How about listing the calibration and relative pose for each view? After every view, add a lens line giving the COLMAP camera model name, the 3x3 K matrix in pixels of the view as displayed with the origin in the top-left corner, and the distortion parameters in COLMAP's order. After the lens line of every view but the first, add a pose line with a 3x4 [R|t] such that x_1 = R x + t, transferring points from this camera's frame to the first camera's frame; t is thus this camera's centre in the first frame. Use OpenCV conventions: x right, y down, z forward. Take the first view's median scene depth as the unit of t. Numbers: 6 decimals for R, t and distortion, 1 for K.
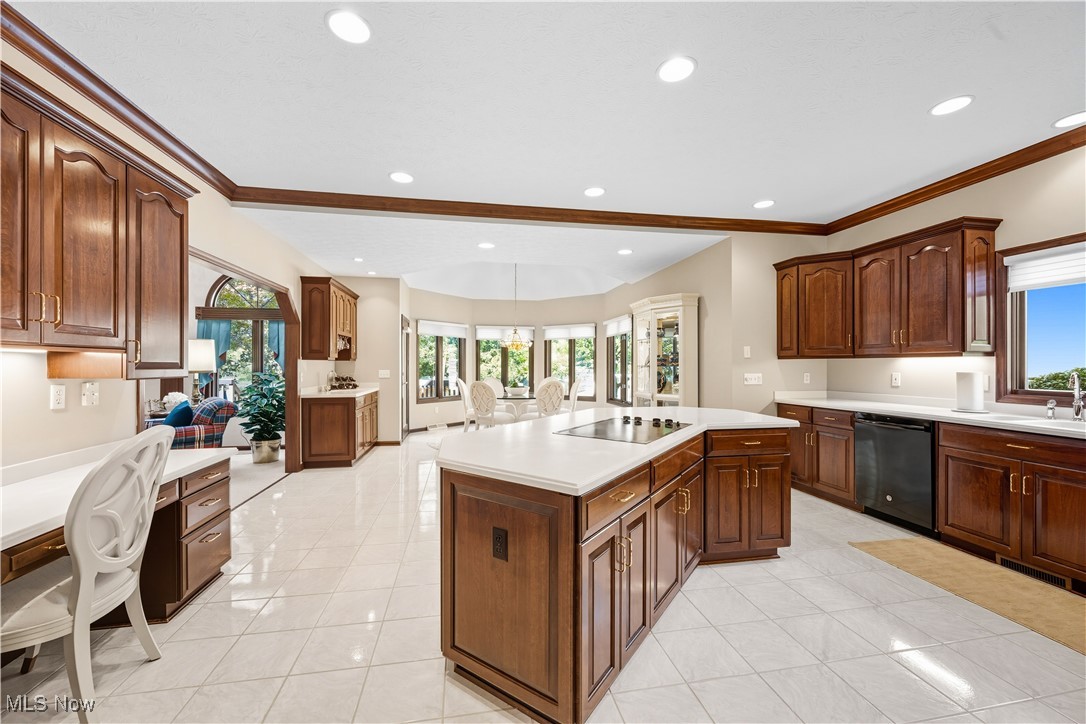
lens RADIAL K [[434.4, 0, 546.7], [0, 434.4, 365.4], [0, 0, 1]] dist [-0.001511, -0.000291]
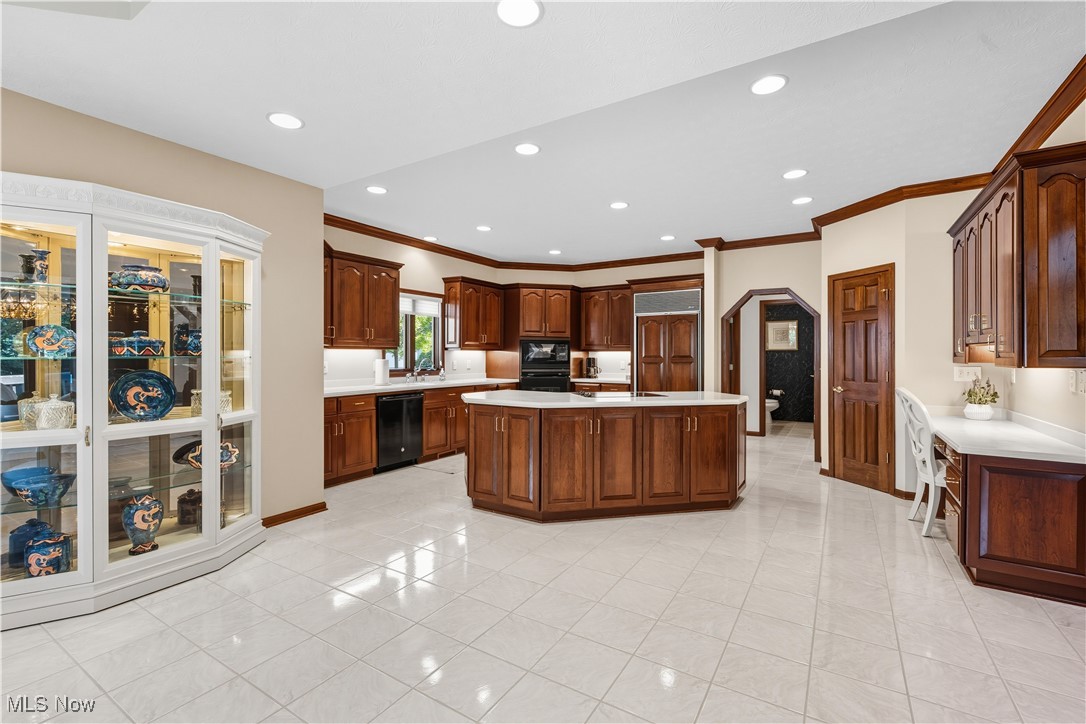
lens RADIAL K [[482.1, 0, 540.5], [0, 482.1, 358.4], [0, 0, 1]] dist [0.003067, 0.000475]
pose [[-0.733816, -0.002820, 0.679342, -0.633962], [-0.002968, 0.999995, 0.000945, 0.006853], [-0.679341, -0.001323, -0.733821, 1.925780]]
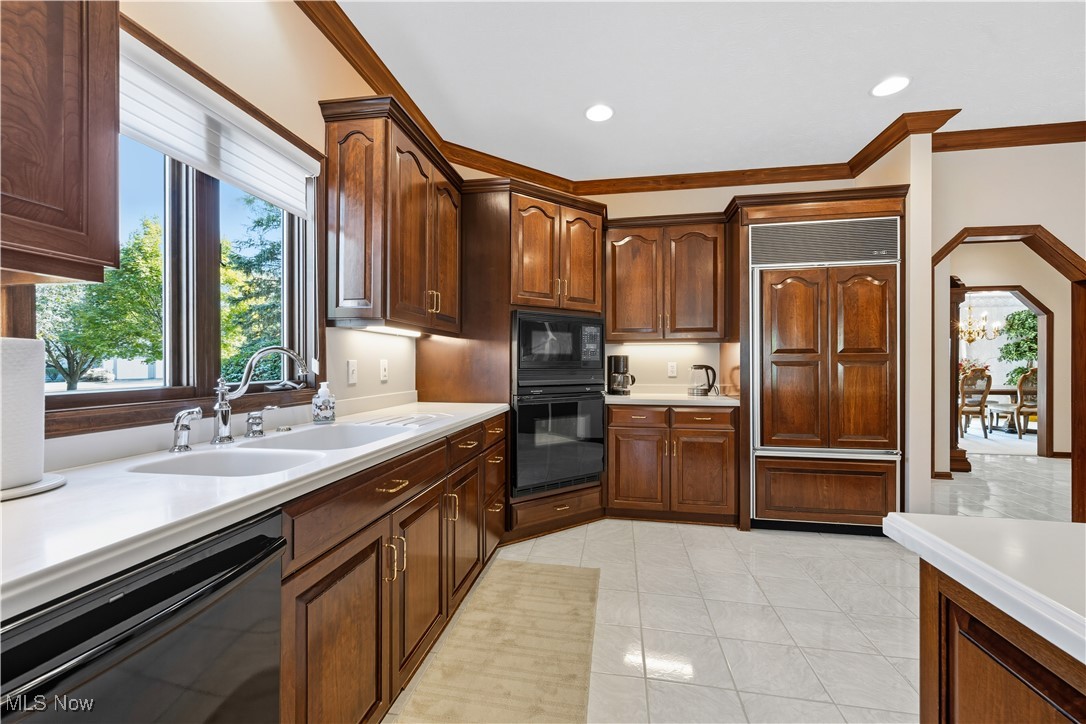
lens RADIAL K [[434.4, 0, 538.6], [0, 434.4, 365.0], [0, 0, 1]] dist [-0.001511, -0.000291]
pose [[-0.935011, -0.000653, 0.354618, 0.249143], [-0.000550, 1.000000, 0.000393, 0.022684], [-0.354618, 0.000172, -0.935011, 1.363138]]
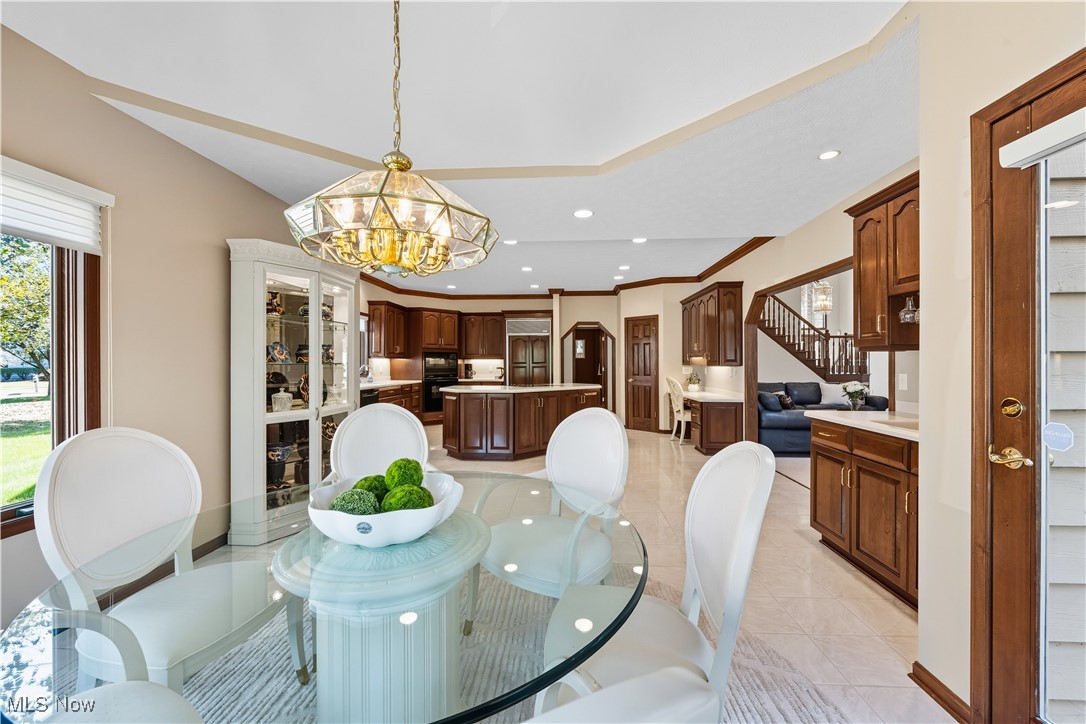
lens RADIAL K [[434.4, 0, 541.7], [0, 434.4, 364.2], [0, 0, 1]] dist [-0.001511, -0.000291]
pose [[-0.971092, 0.002695, 0.238690, -0.454706], [0.002289, 0.999995, -0.001977, 0.012034], [-0.238694, -0.001374, -0.971094, 2.519866]]
